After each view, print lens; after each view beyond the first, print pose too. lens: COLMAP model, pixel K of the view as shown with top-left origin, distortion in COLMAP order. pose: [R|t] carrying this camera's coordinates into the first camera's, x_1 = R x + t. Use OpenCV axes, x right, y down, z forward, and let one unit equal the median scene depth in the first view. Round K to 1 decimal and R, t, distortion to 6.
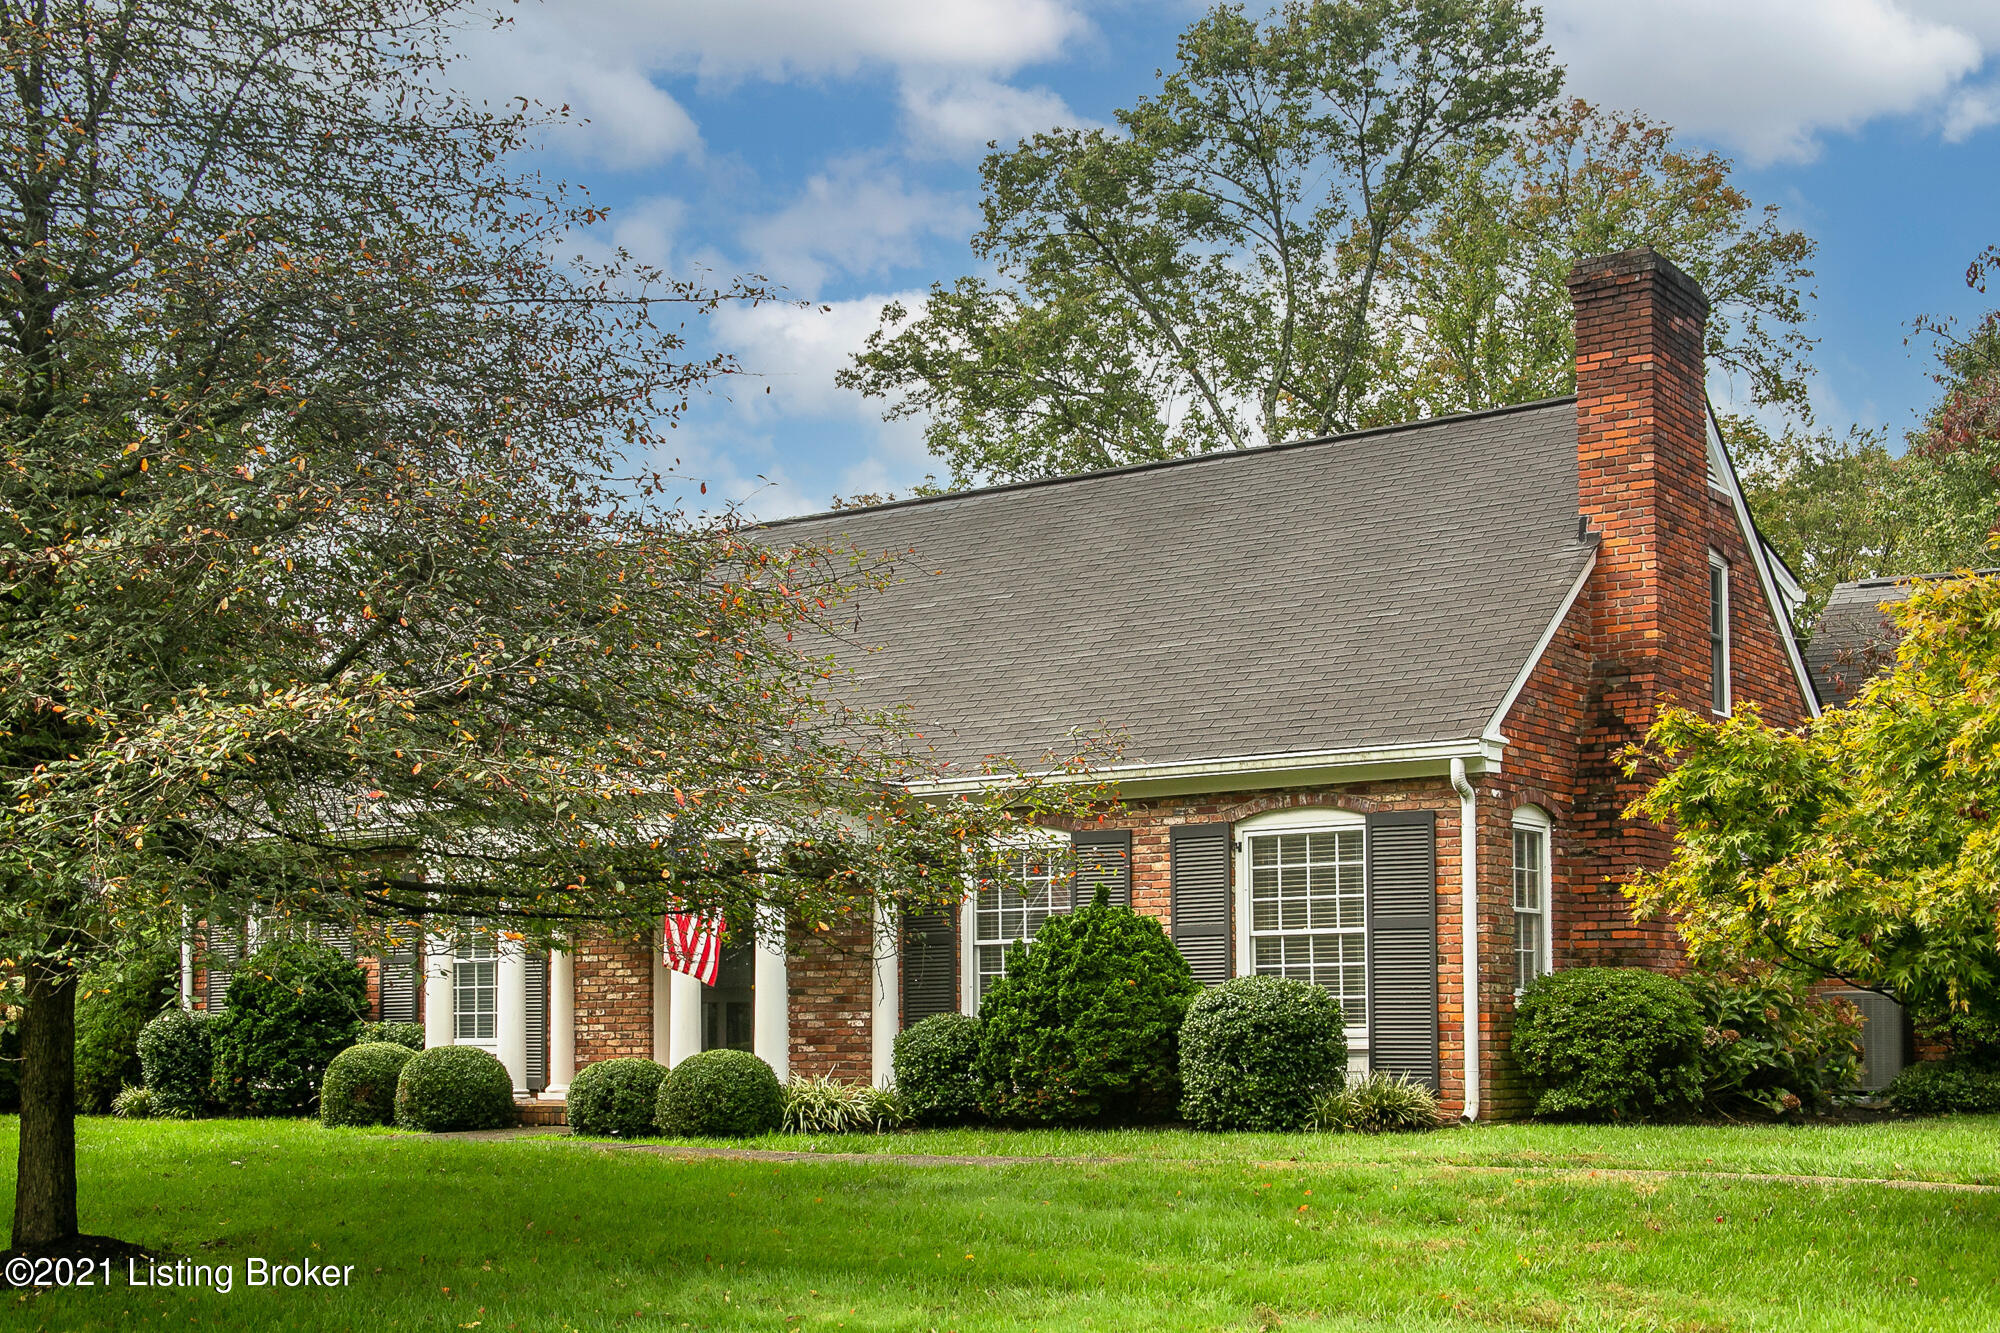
lens RADIAL K [[2732.8, 0, 1000.8], [0, 2732.8, 667.3], [0, 0, 1]] dist [0.112609, 0.000000]
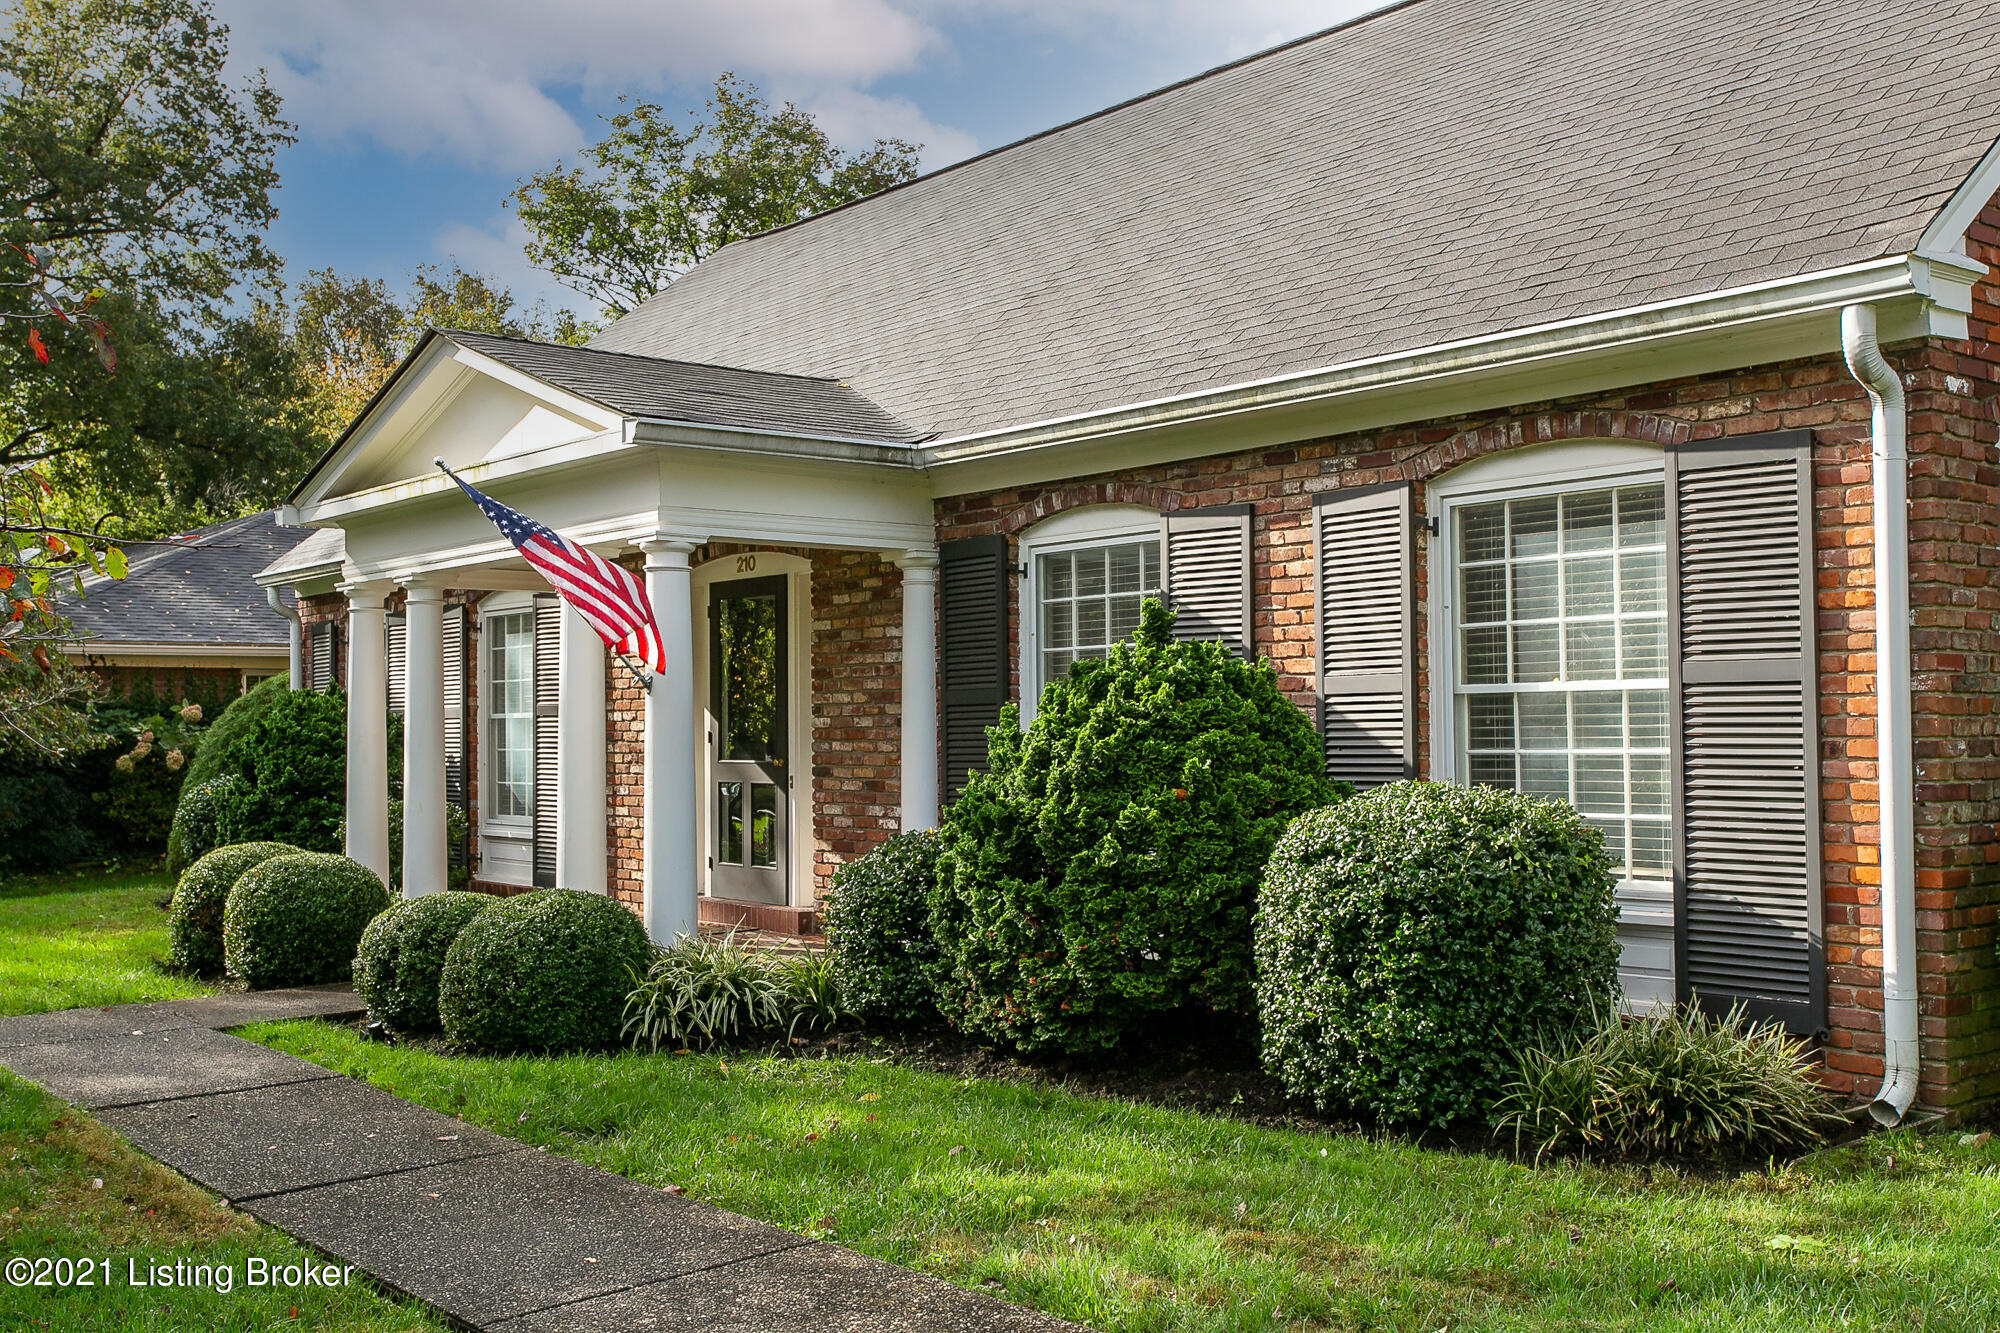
lens RADIAL K [[2052.8, 0, 985.9], [0, 2052.8, 579.8], [0, 0, 1]] dist [0.024447, 0.000000]
pose [[0.958176, -0.022914, -0.285262, 0.123710], [0.041872, 0.997287, 0.060539, 0.050851], [0.283101, -0.069951, 0.956536, 0.627910]]
